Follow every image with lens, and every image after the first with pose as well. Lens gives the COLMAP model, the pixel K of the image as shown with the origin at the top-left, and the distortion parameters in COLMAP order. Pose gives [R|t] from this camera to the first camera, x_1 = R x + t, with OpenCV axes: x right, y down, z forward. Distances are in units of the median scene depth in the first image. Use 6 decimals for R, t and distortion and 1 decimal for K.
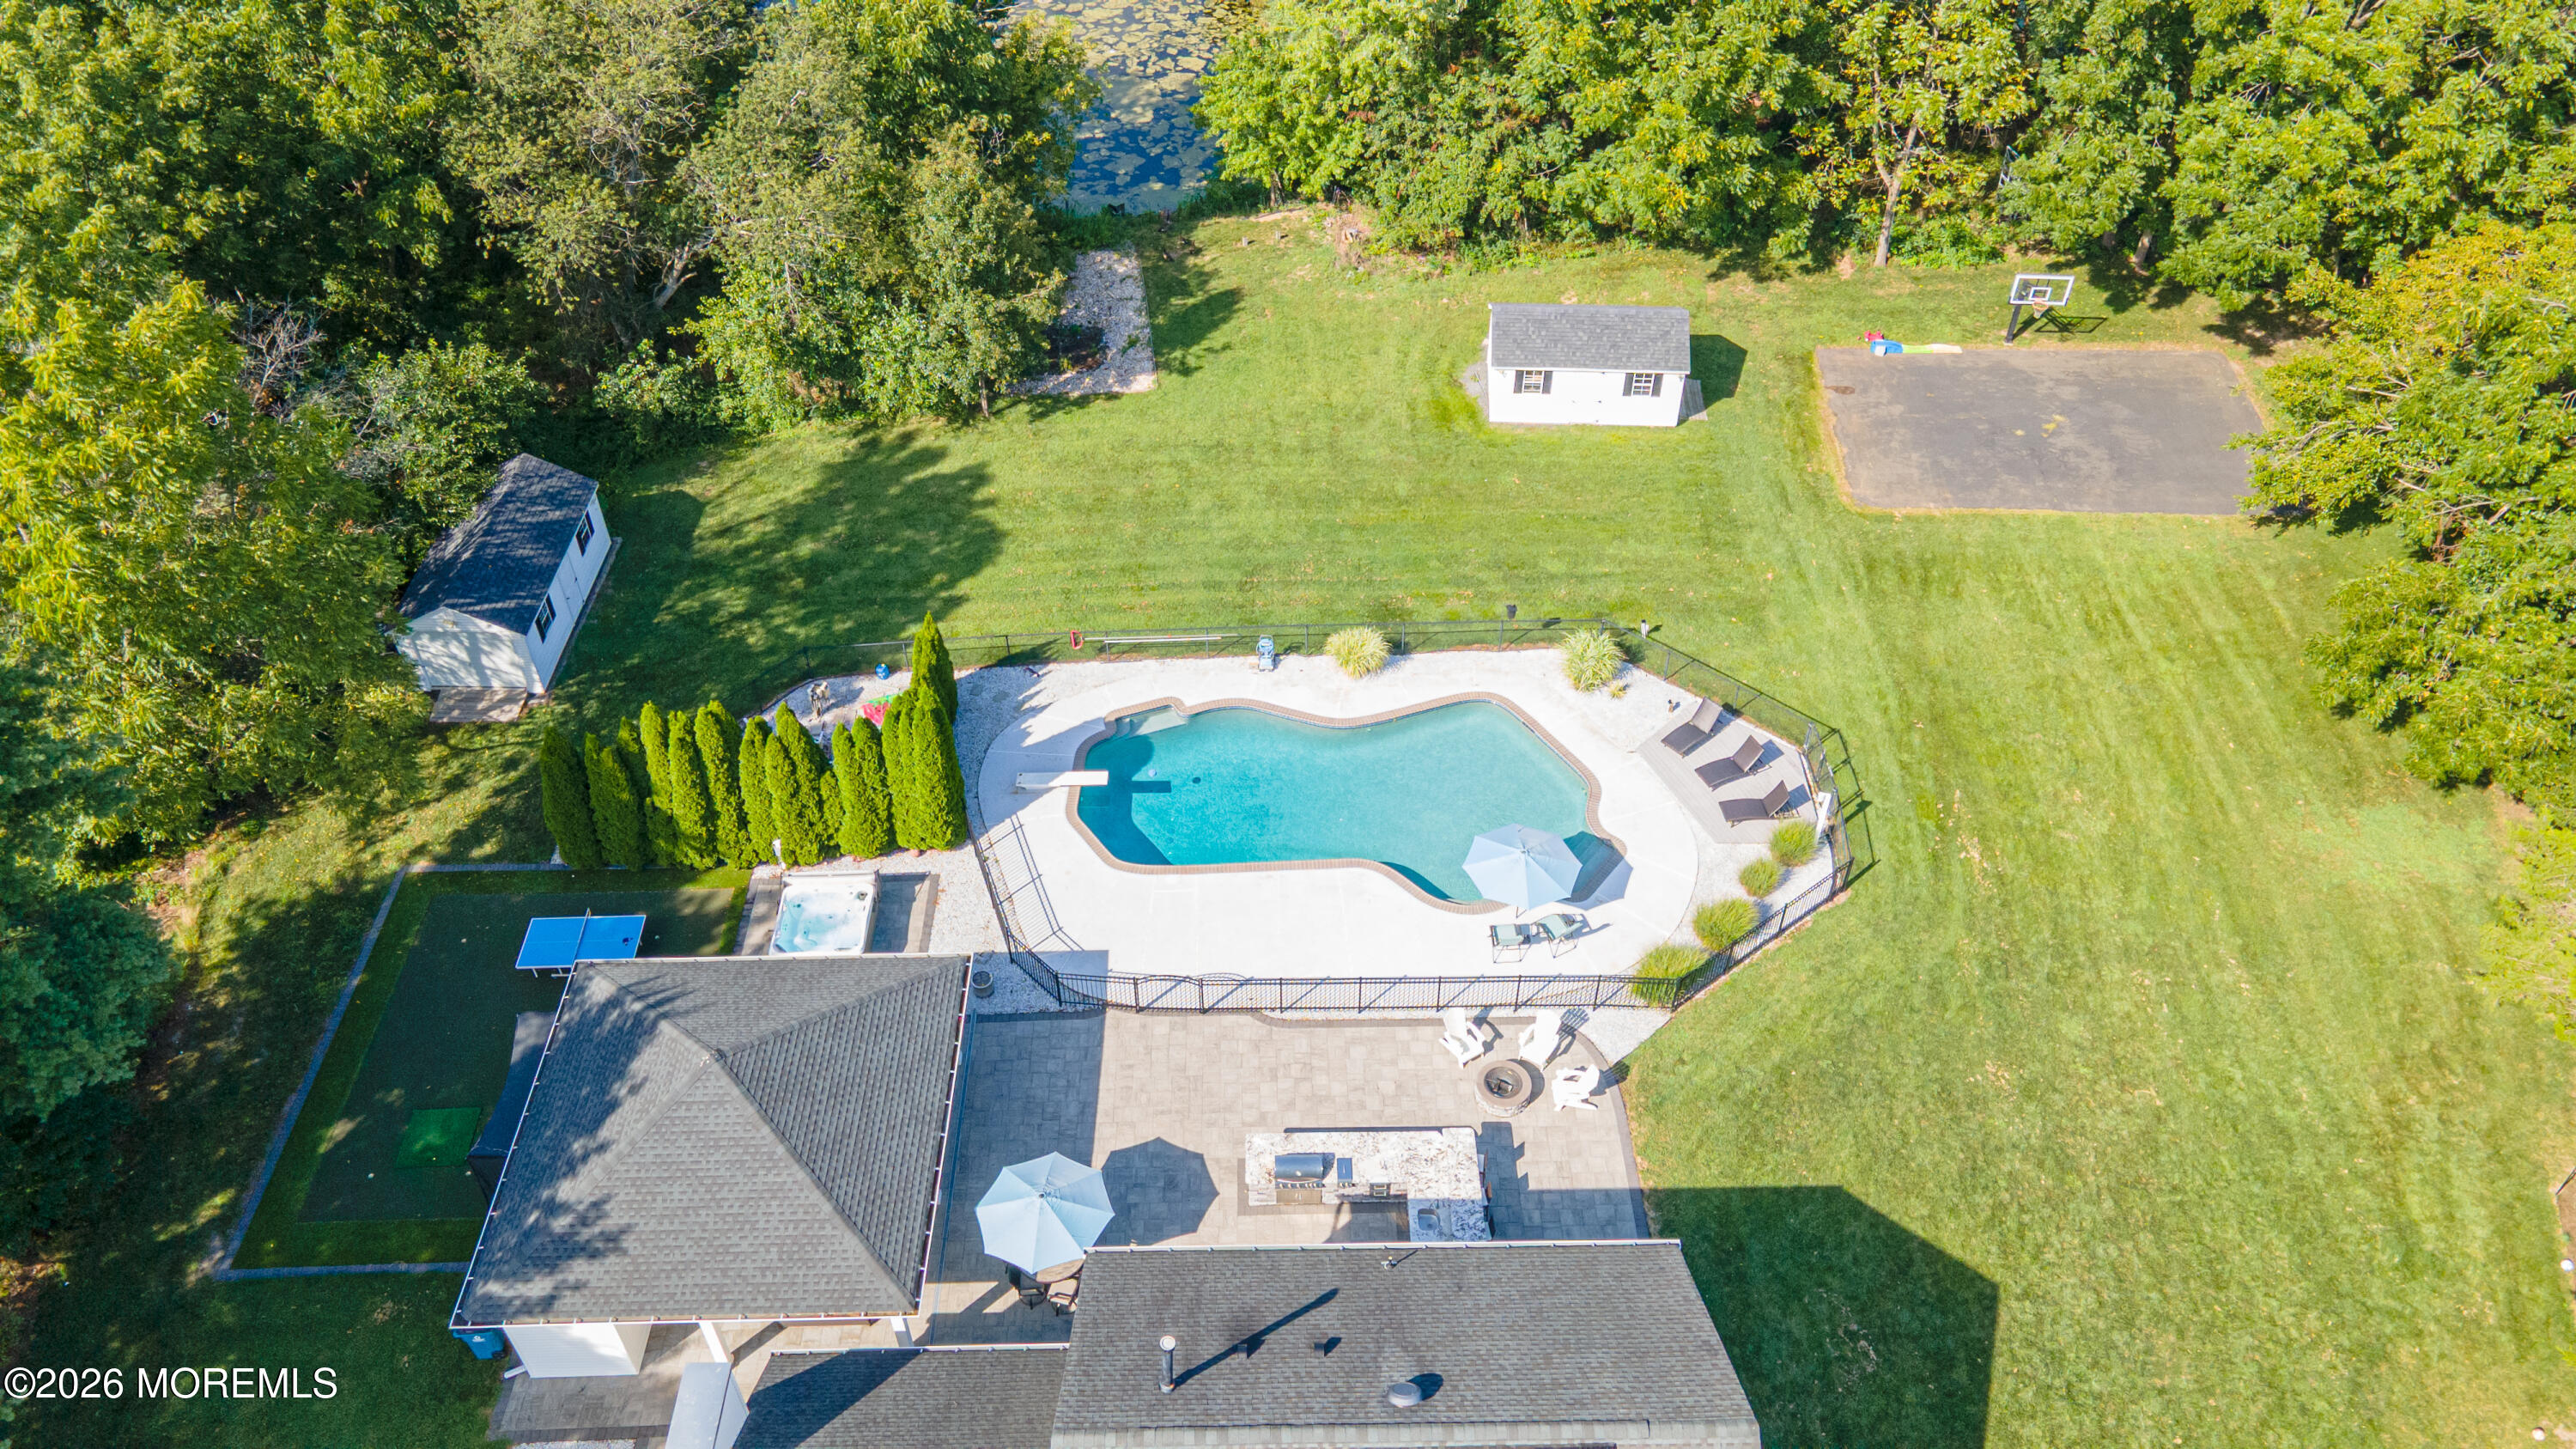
lens RADIAL K [[1857.2, 0, 1295.5], [0, 1857.2, 729.5], [0, 0, 1]] dist [0.020207, 0.031391]
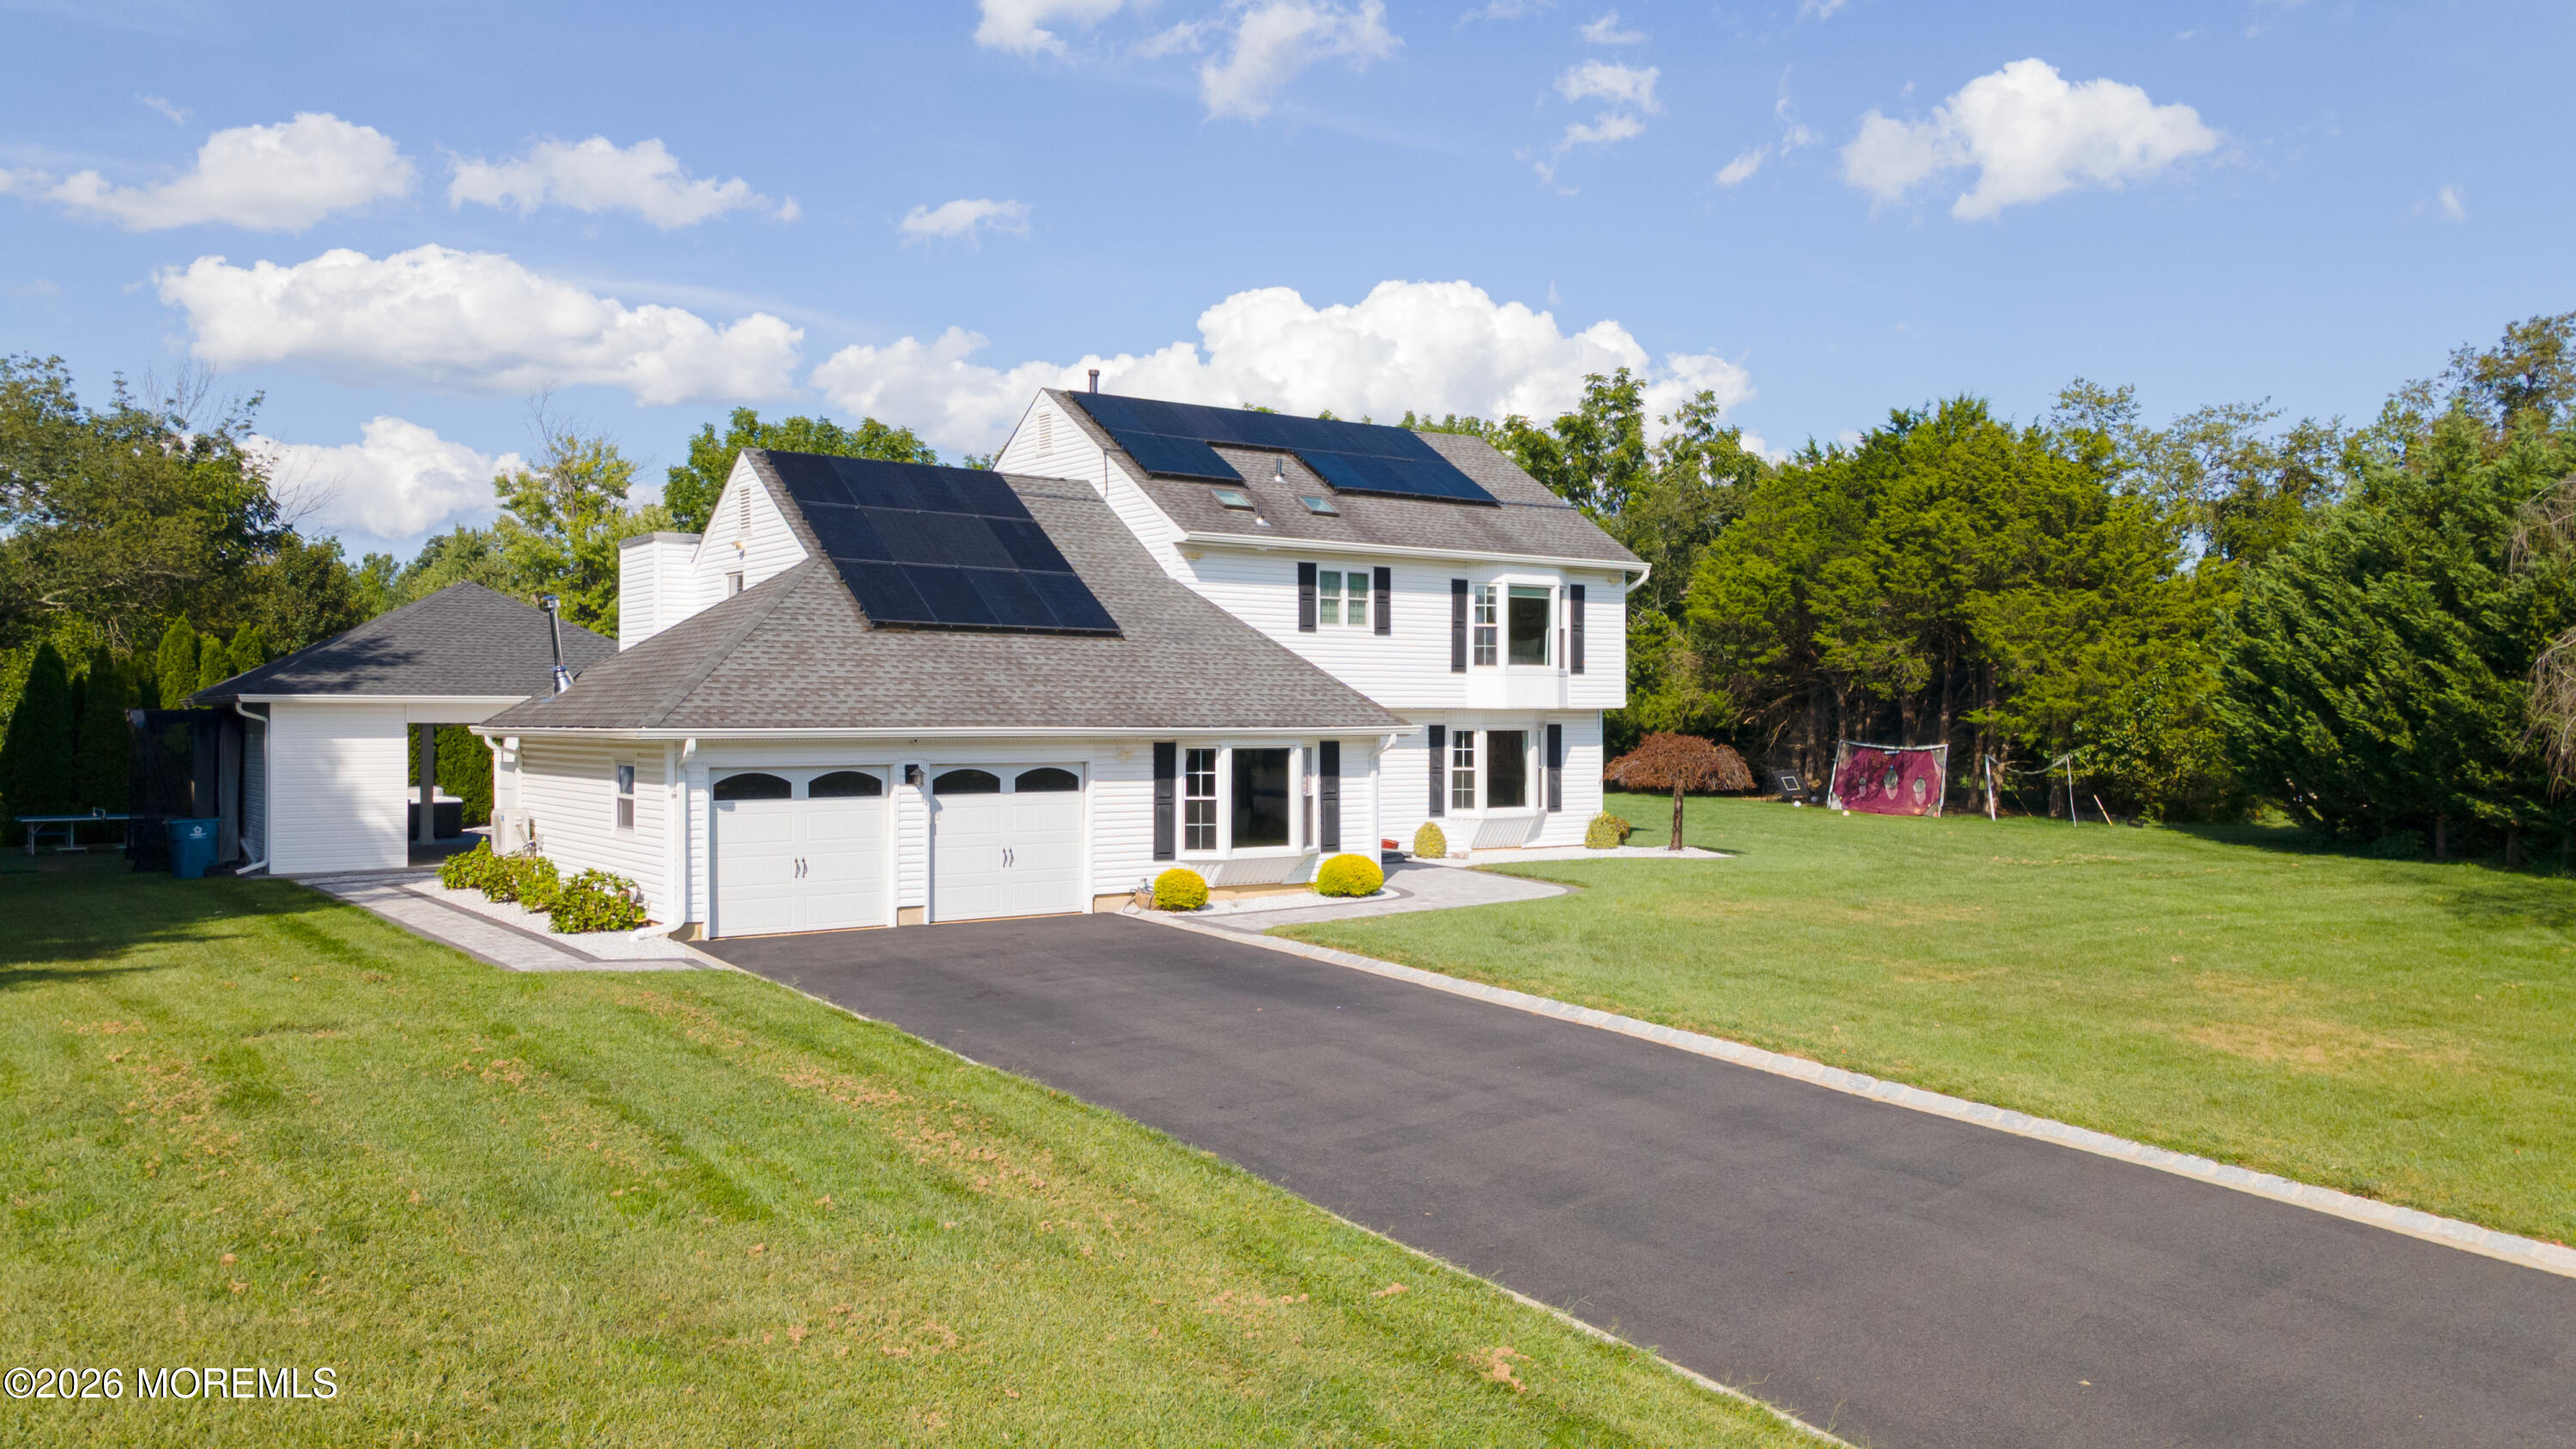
lens RADIAL K [[1857.2, 0, 1277.8], [0, 1857.2, 721.2], [0, 0, 1]] dist [0.020207, 0.031391]
pose [[0.822440, 0.002009, 0.568849, -0.351803], [0.390988, 0.724347, -0.567847, 0.652821], [-0.413185, 0.689433, 0.594946, 0.183601]]
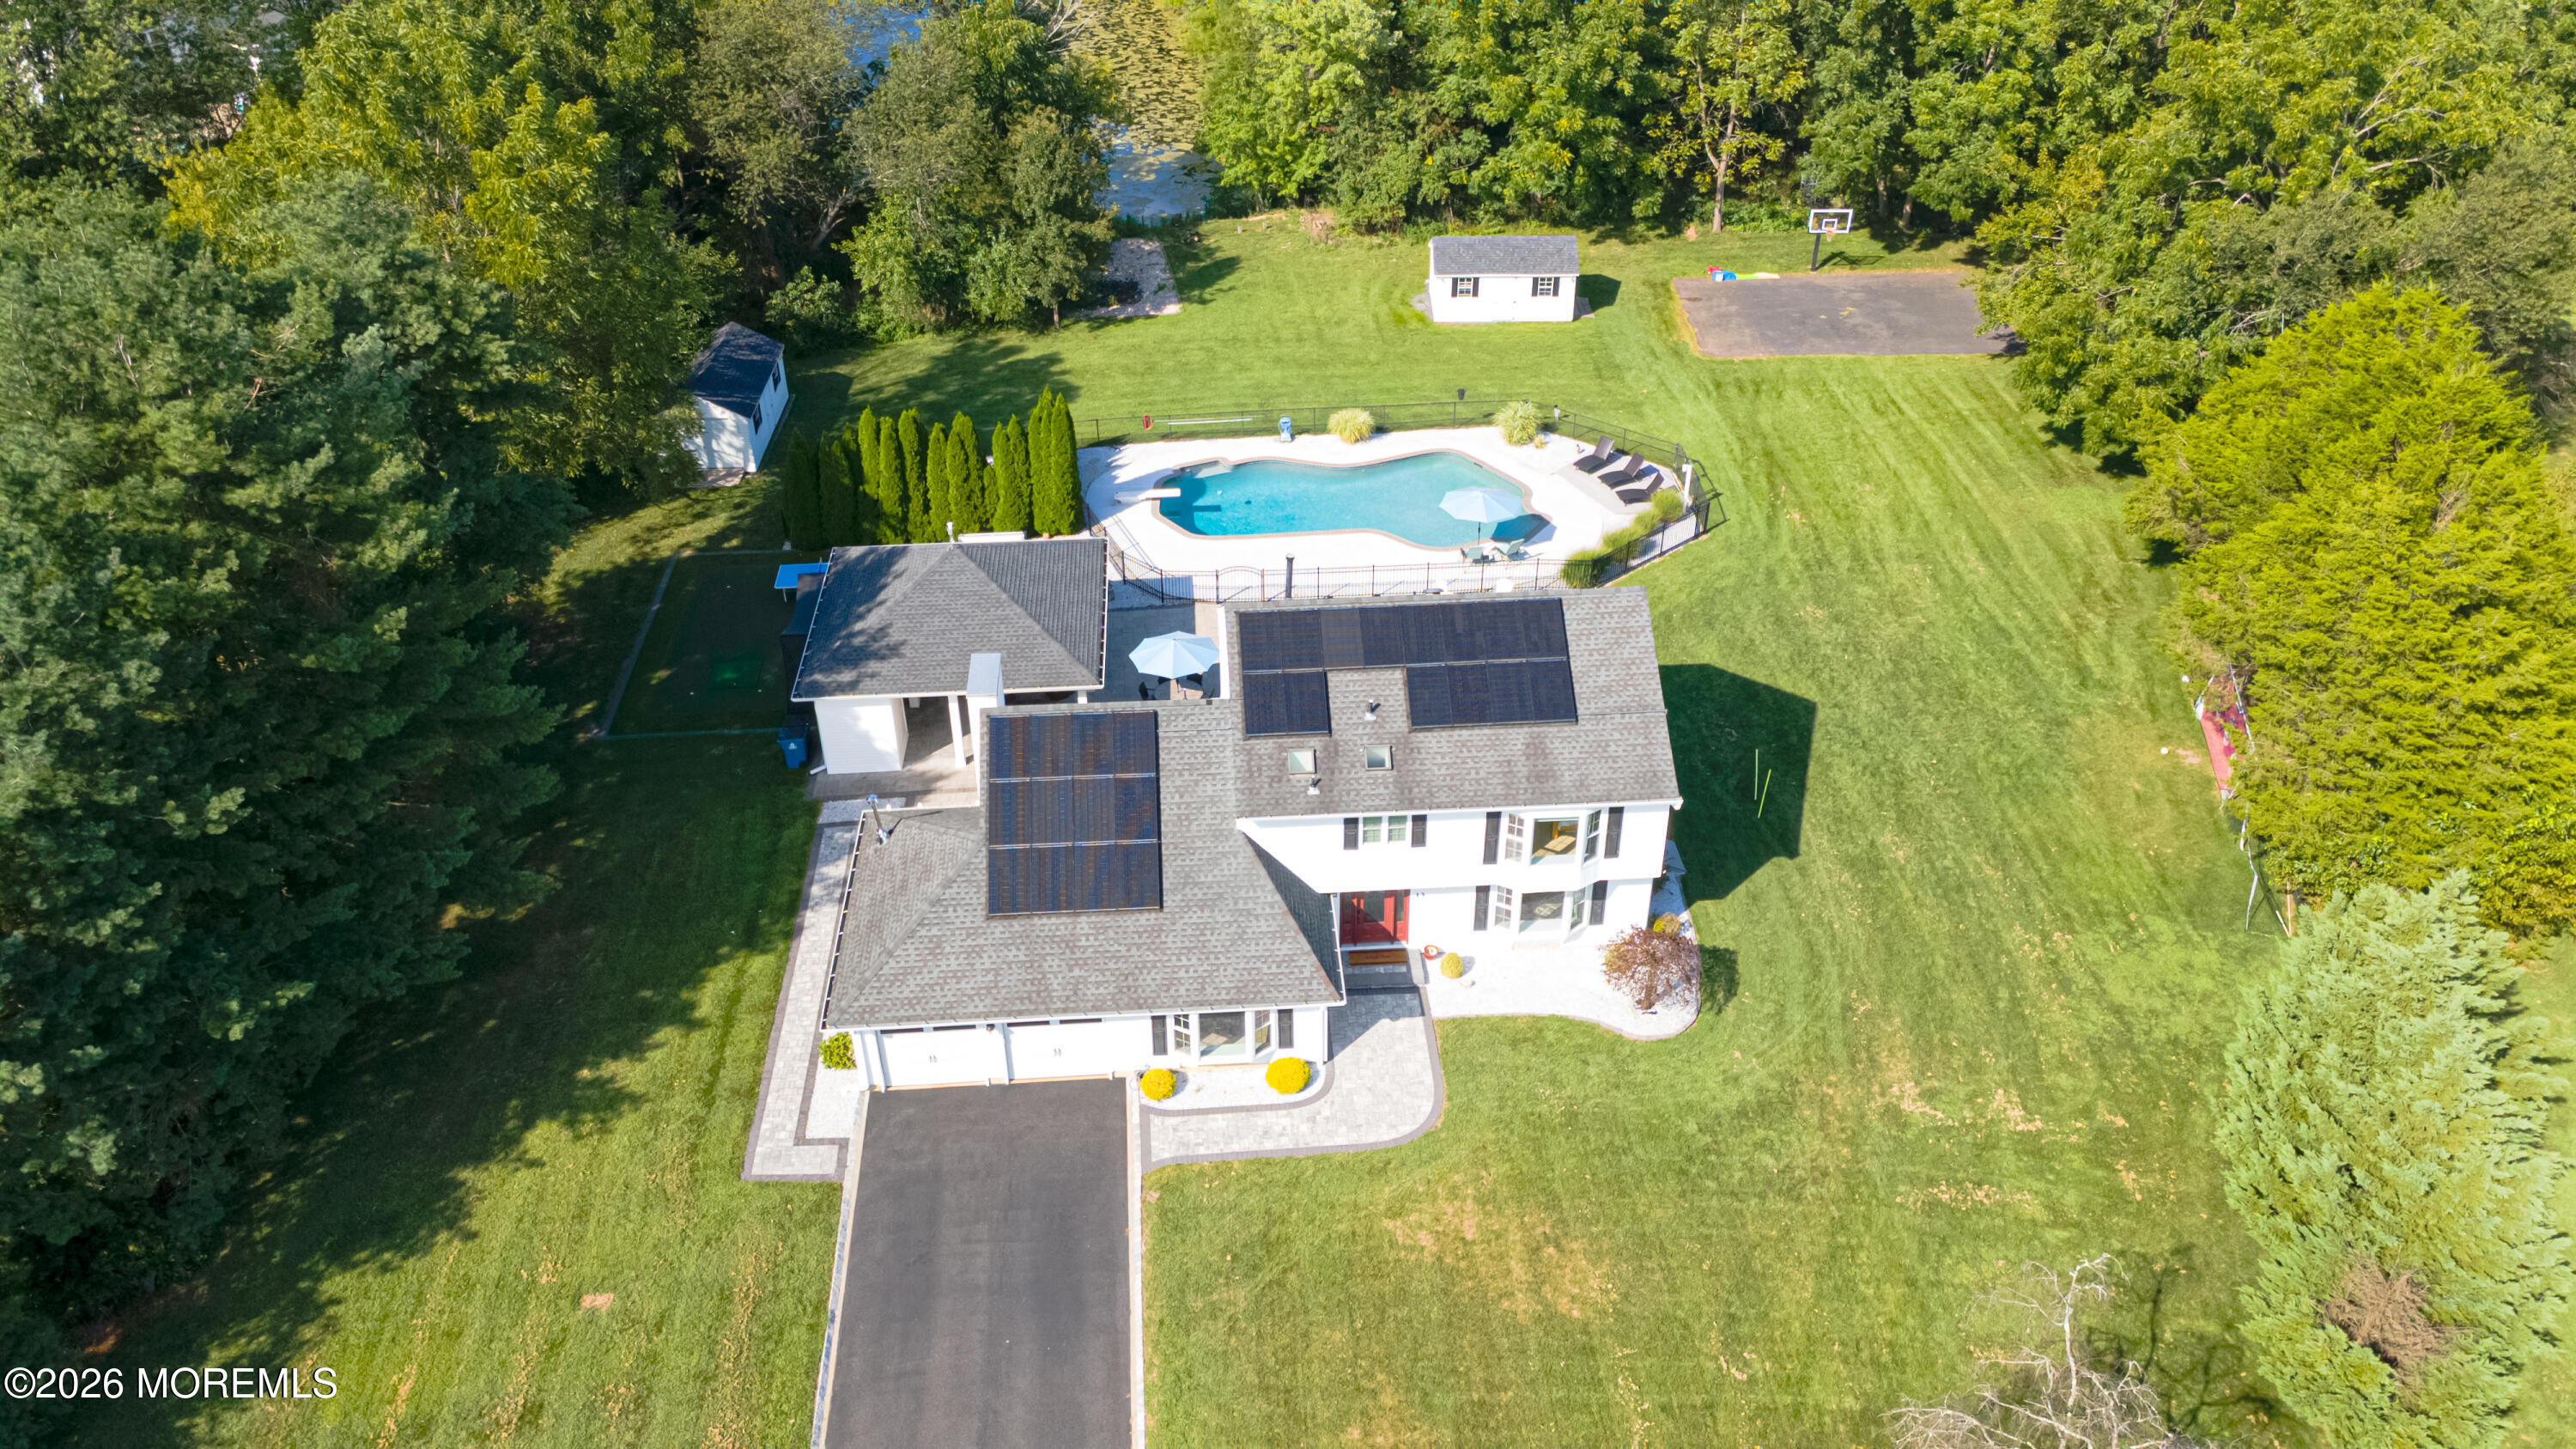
lens RADIAL K [[1857.2, 0, 1298.6], [0, 1857.2, 717.9], [0, 0, 1]] dist [0.020207, 0.031391]
pose [[0.998495, -0.031788, 0.044696, -0.071565], [0.038763, 0.985524, -0.165042, 0.382831], [-0.038802, 0.166527, 0.985273, -0.310981]]
